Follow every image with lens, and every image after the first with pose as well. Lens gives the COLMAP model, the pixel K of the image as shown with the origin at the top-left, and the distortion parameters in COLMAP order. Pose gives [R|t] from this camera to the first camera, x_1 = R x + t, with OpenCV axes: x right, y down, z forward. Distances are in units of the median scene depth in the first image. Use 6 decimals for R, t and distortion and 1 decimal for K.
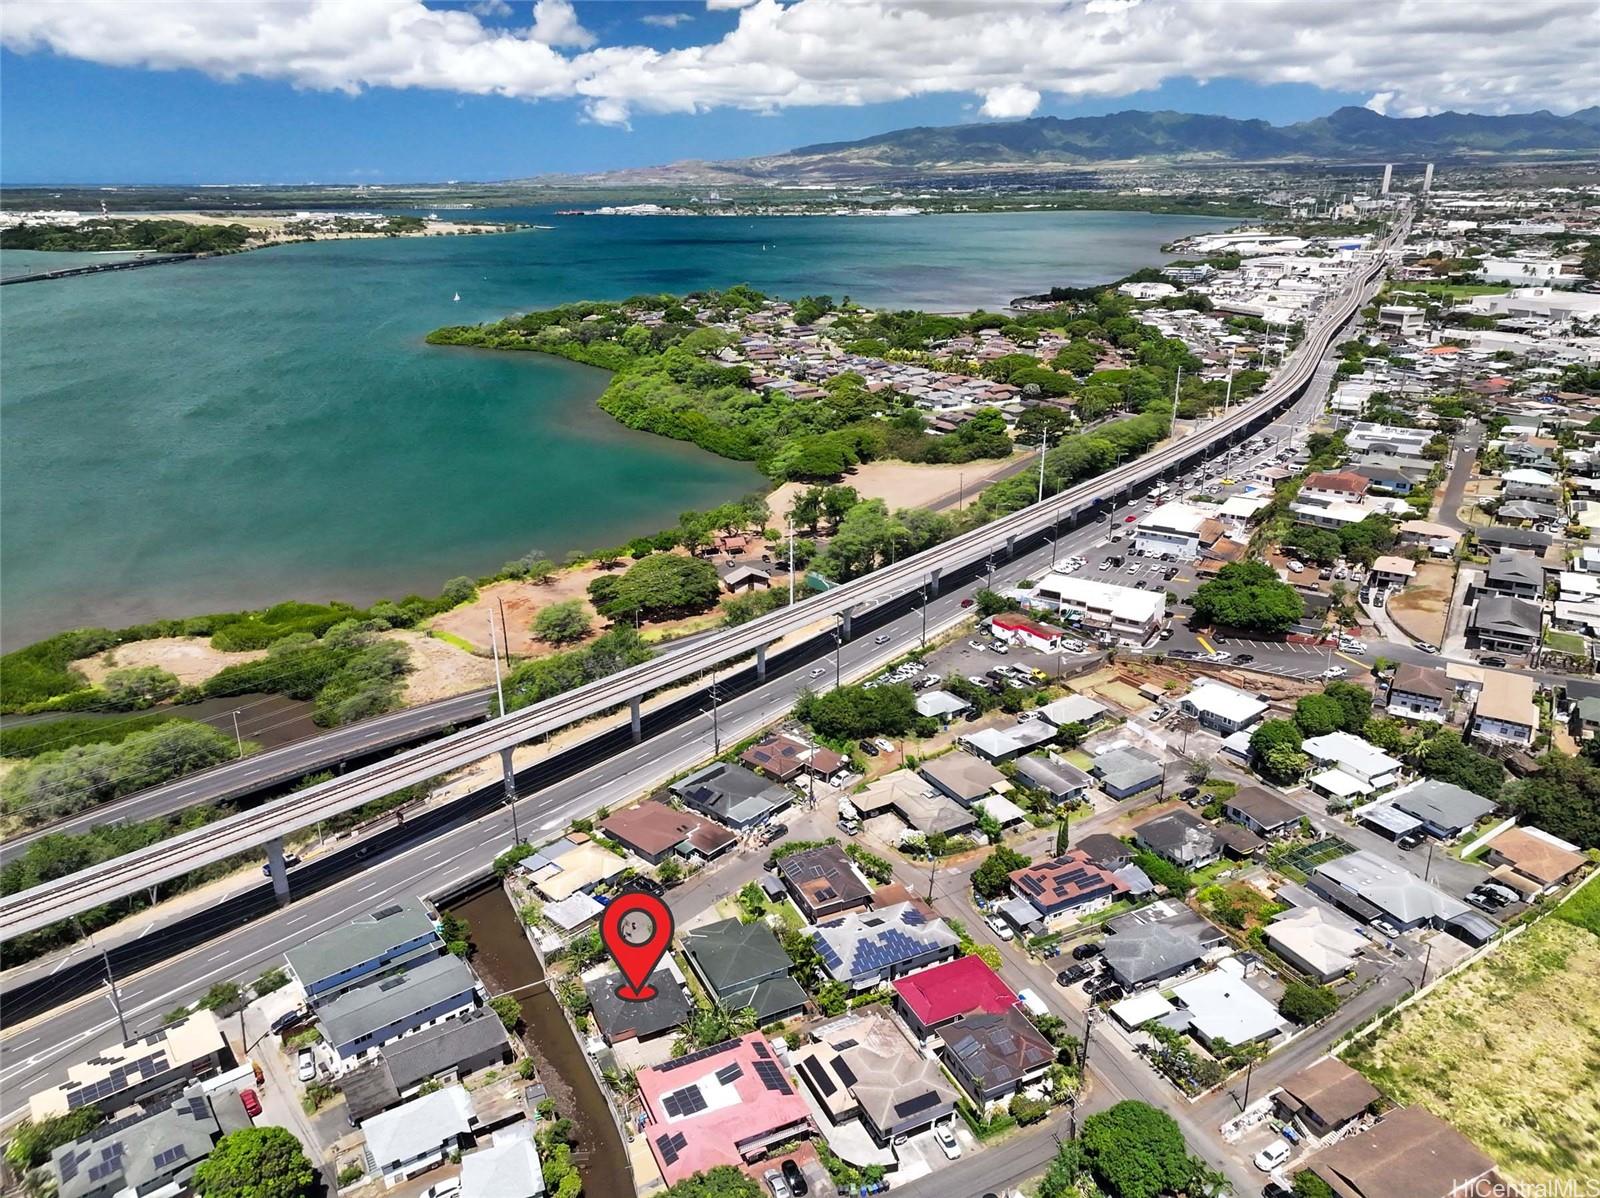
lens RADIAL K [[1117.7, 0, 800.0], [0, 1117.7, 599.0], [0, 0, 1]] dist [0.003738, 0.017975]
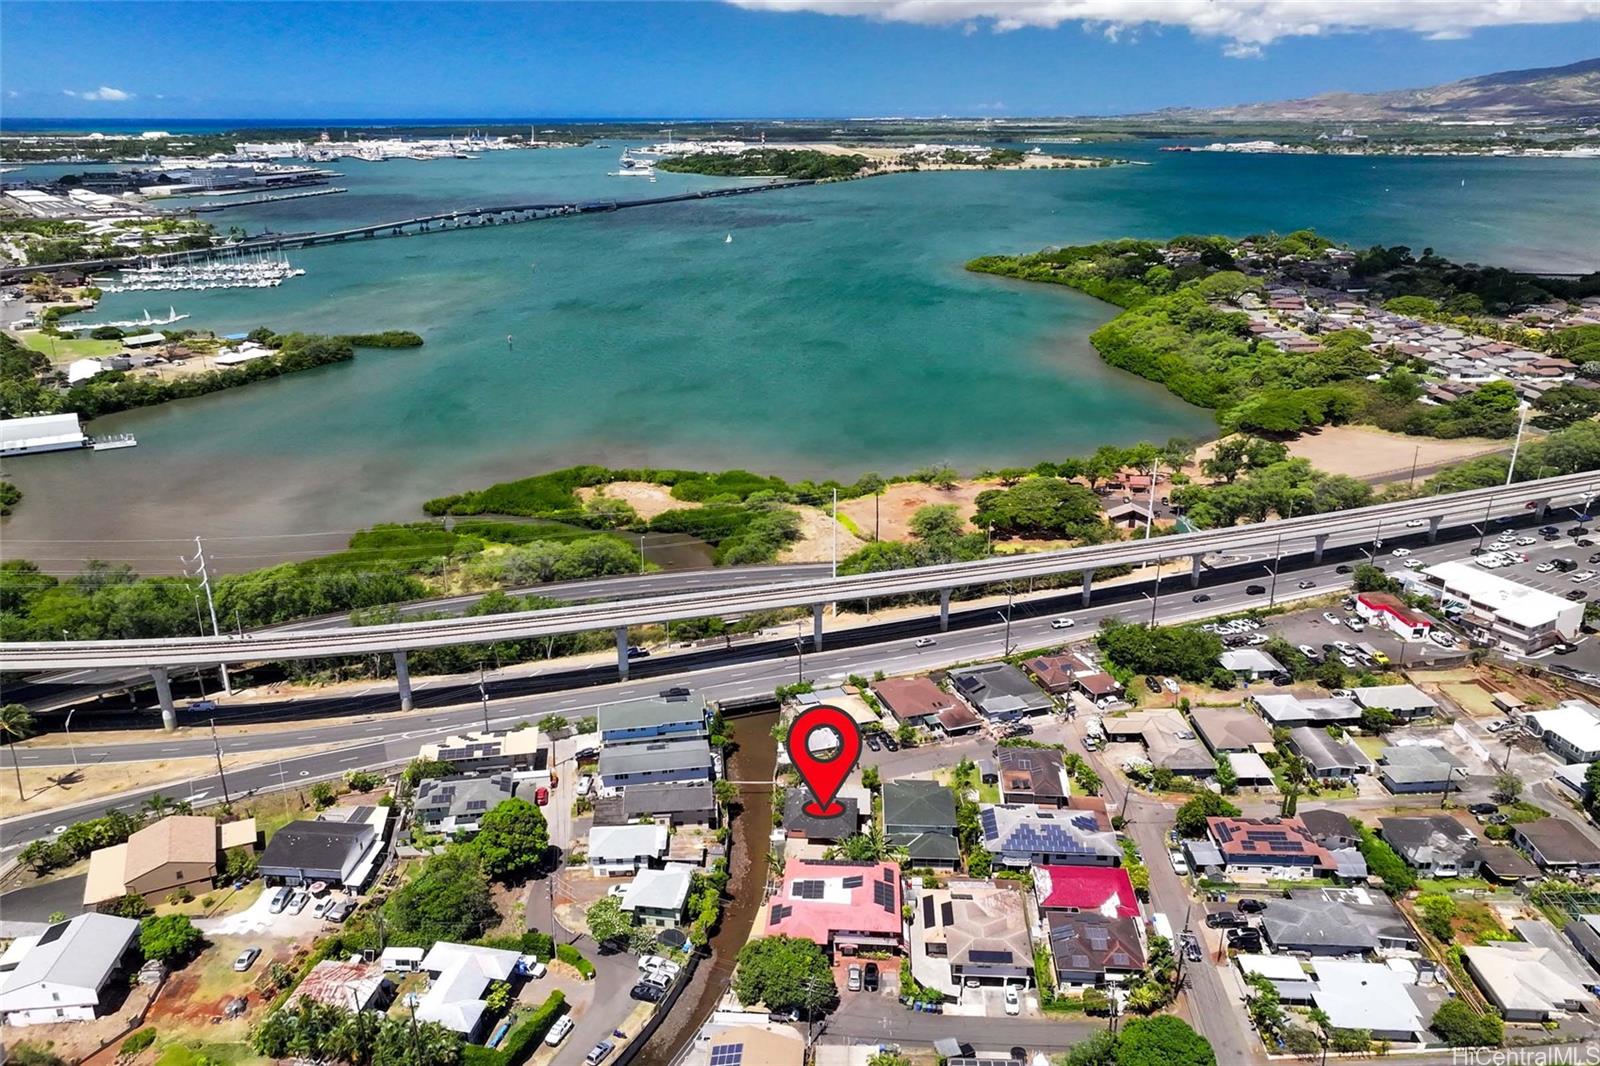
lens RADIAL K [[1114.8, 0, 800.0], [0, 1114.8, 533.0], [0, 0, 1]] dist [0.013381, -0.001268]
pose [[0.878467, 0.172528, -0.445568, 0.200964], [-0.172567, 0.984151, 0.040845, 0.011452], [0.445553, 0.041010, 0.894316, -0.057694]]
